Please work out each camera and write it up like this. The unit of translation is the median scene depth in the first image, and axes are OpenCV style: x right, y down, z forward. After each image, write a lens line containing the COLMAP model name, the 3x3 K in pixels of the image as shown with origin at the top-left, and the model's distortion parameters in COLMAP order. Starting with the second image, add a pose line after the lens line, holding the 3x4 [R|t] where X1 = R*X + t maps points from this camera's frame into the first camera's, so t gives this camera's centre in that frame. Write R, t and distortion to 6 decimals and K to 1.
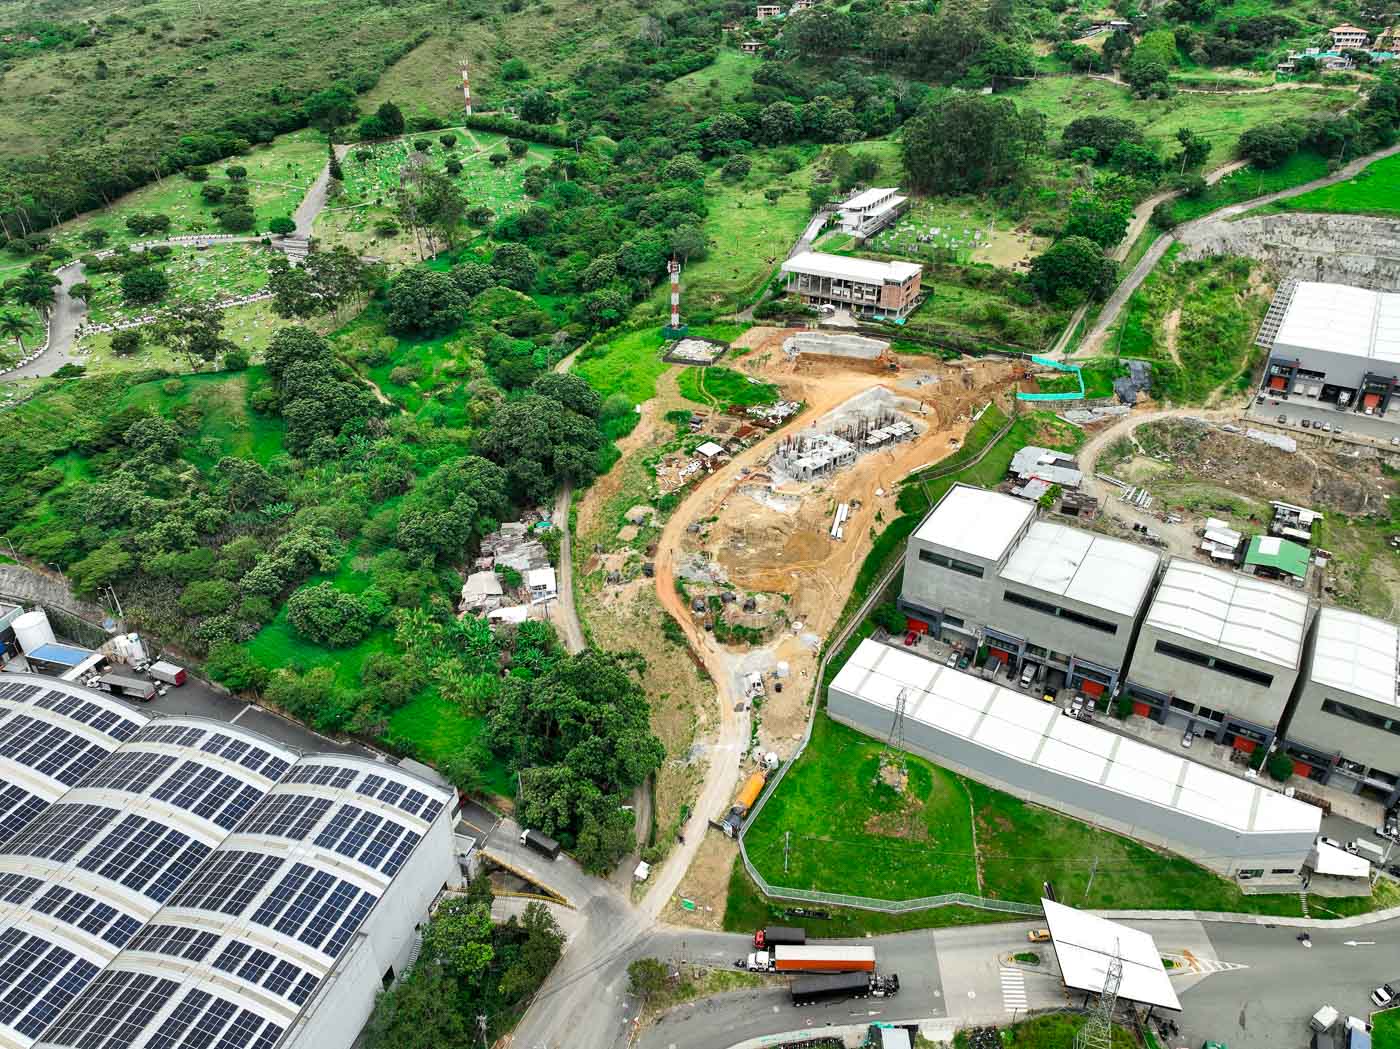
lens RADIAL K [[985.1, 0, 698.0], [0, 985.1, 525.5], [0, 0, 1]] dist [-0.008083, 0.024761]
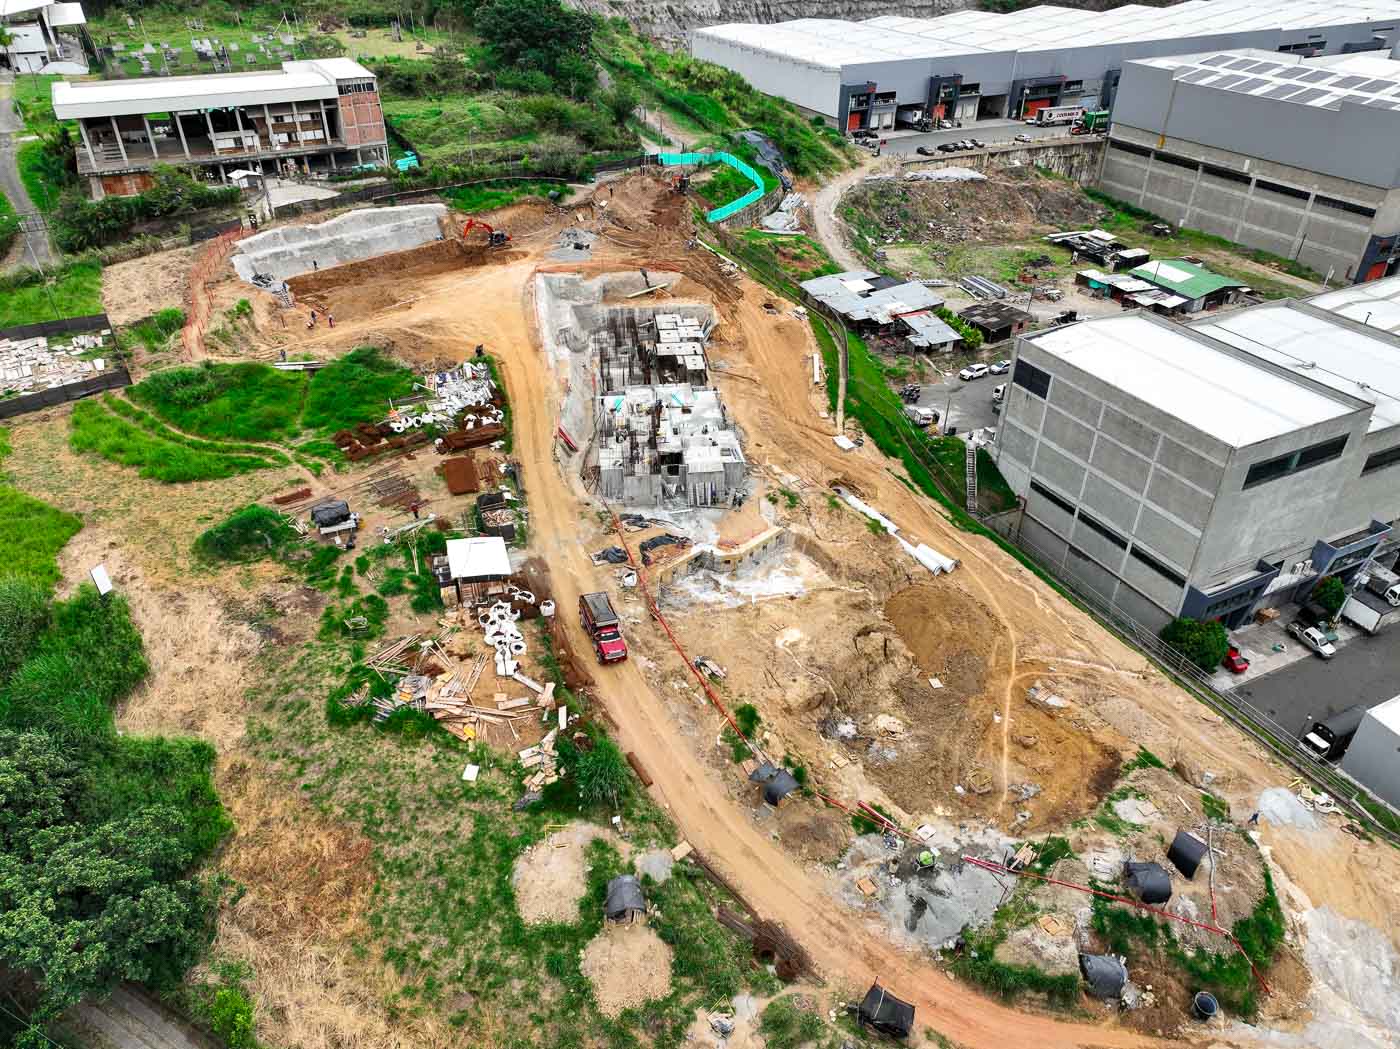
lens RADIAL K [[985.1, 0, 698.0], [0, 985.1, 525.5], [0, 0, 1]] dist [-0.008083, 0.024761]
pose [[0.518027, -0.472817, 0.712806, -0.165617], [0.439558, 0.862035, 0.252358, -0.128922], [-0.733783, 0.182591, 0.654388, 0.694998]]
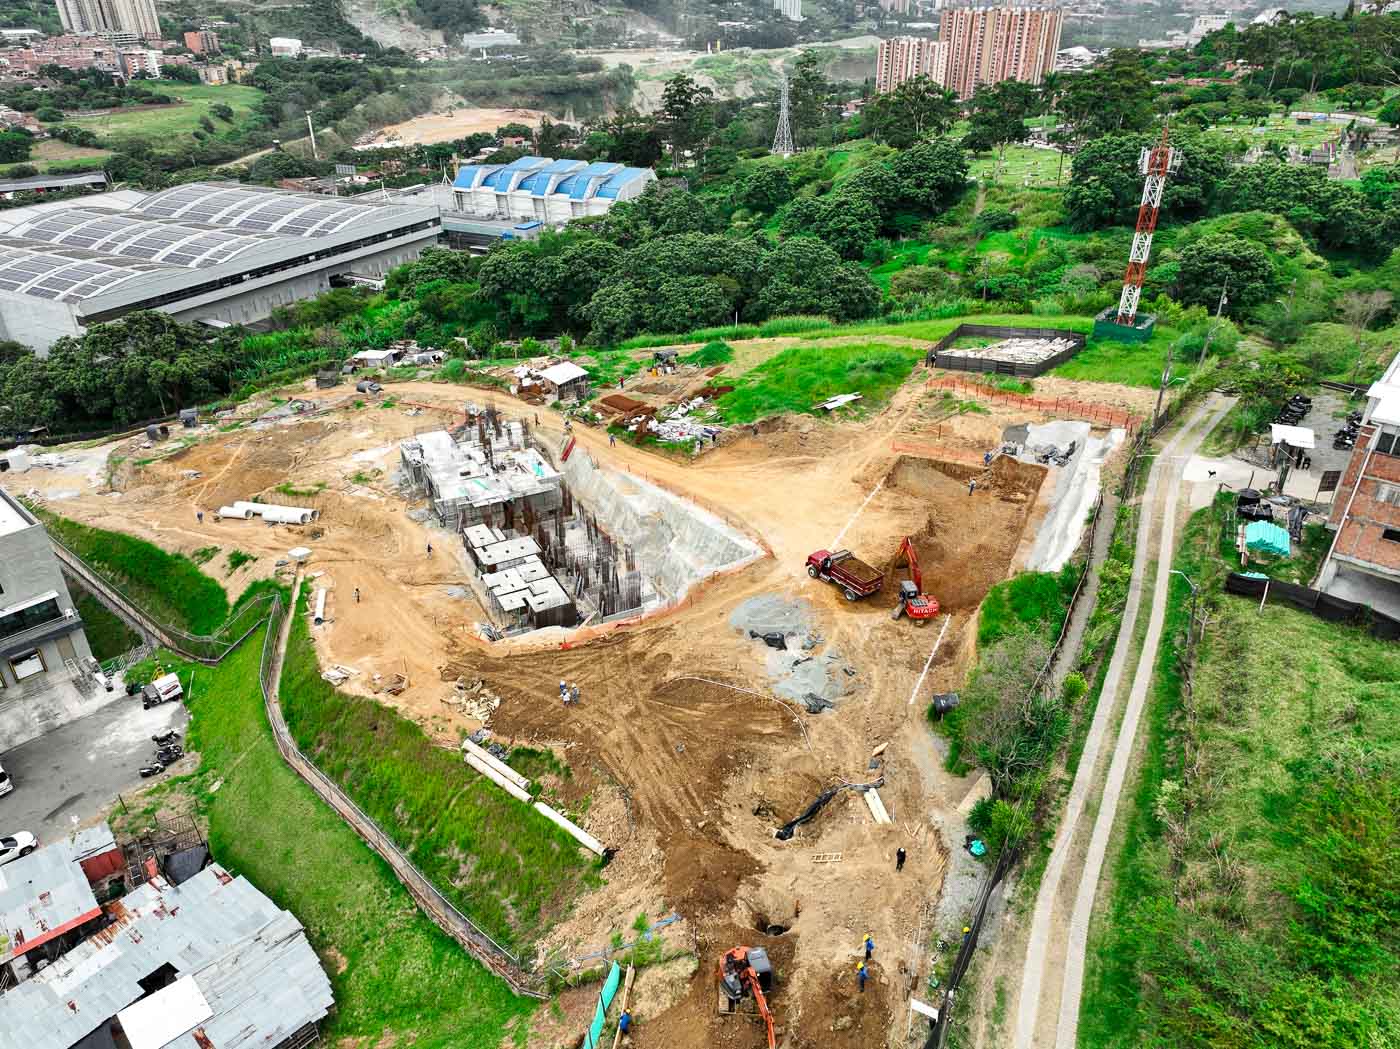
lens RADIAL K [[985.1, 0, 698.0], [0, 985.1, 525.5], [0, 0, 1]] dist [-0.008083, 0.024761]
pose [[-0.177488, 0.475027, -0.861886, 0.450685], [-0.510570, 0.704259, 0.493293, -0.293486], [0.841318, 0.527606, 0.117537, 0.983166]]
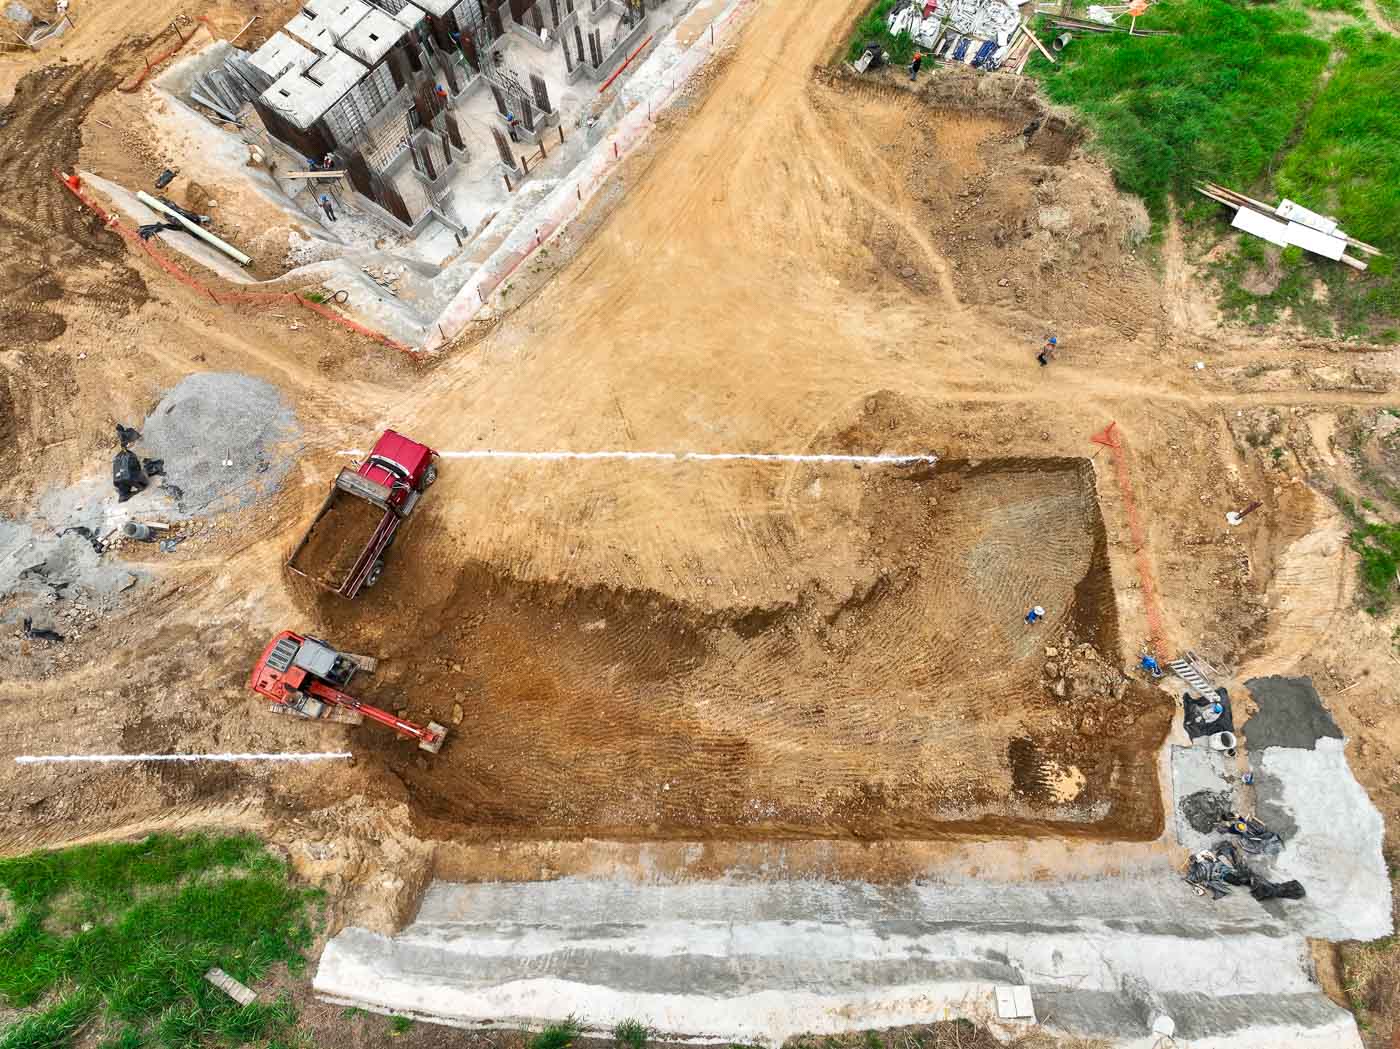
lens RADIAL K [[985.1, 0, 698.0], [0, 985.1, 525.5], [0, 0, 1]] dist [-0.008083, 0.024761]
pose [[-0.962481, 0.256870, -0.087453, 0.171398], [-0.140715, -0.196919, 0.970269, -0.300087], [0.232012, 0.946171, 0.225677, 1.041964]]
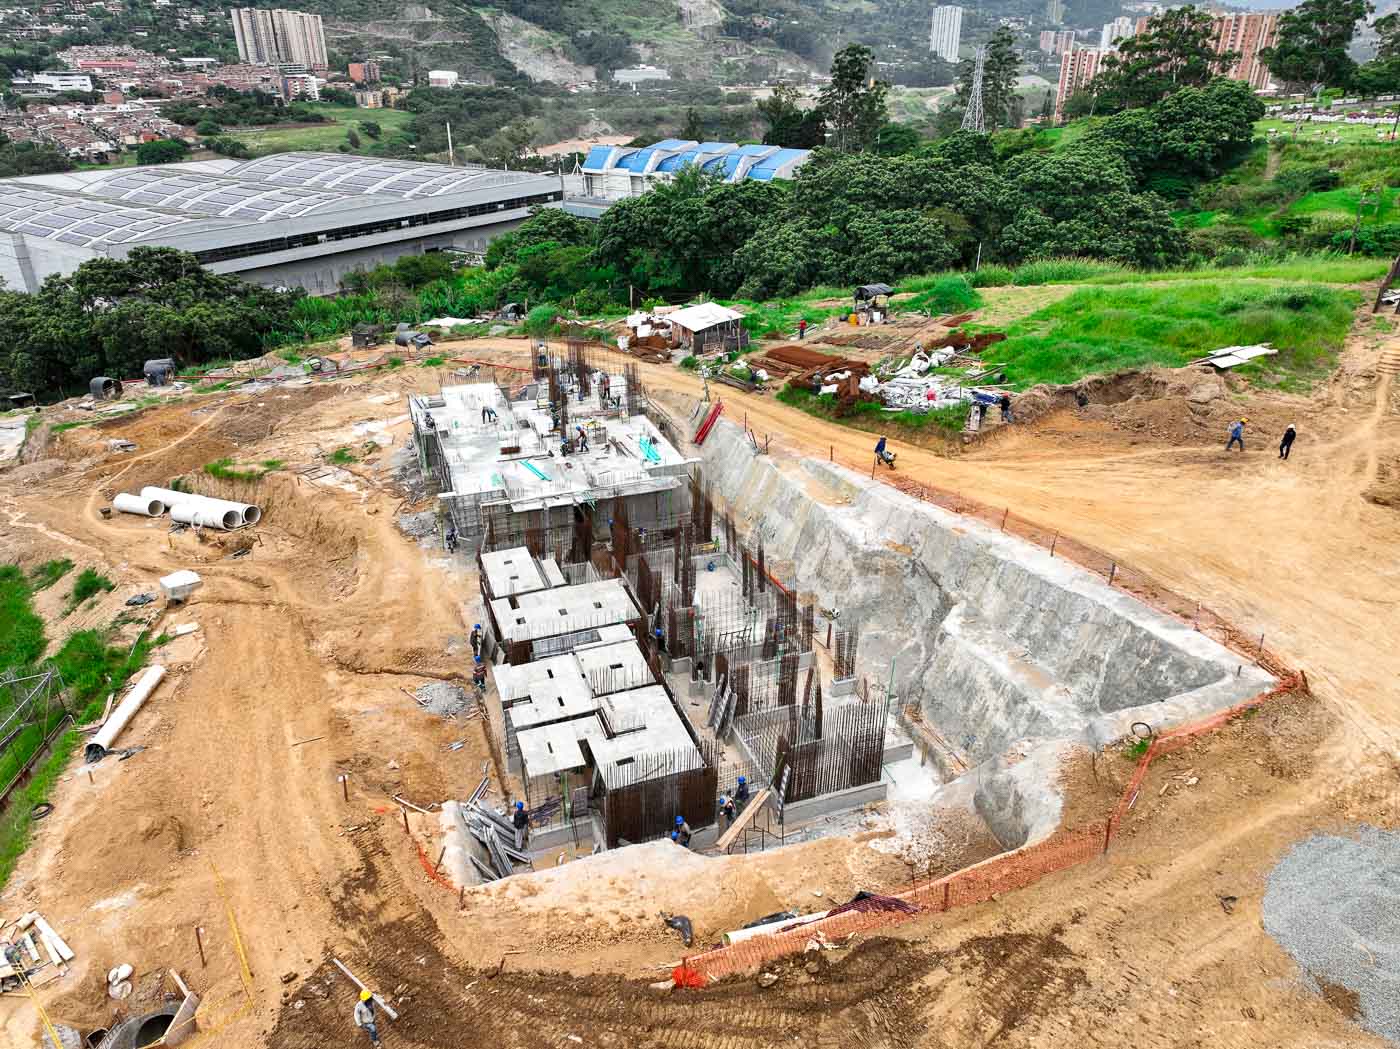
lens RADIAL K [[985.1, 0, 698.0], [0, 985.1, 525.5], [0, 0, 1]] dist [-0.008083, 0.024761]
pose [[-0.308408, 0.419993, -0.853517, 0.291559], [-0.494238, 0.695894, 0.521018, -0.184355], [0.812781, 0.582526, -0.007042, 0.982484]]
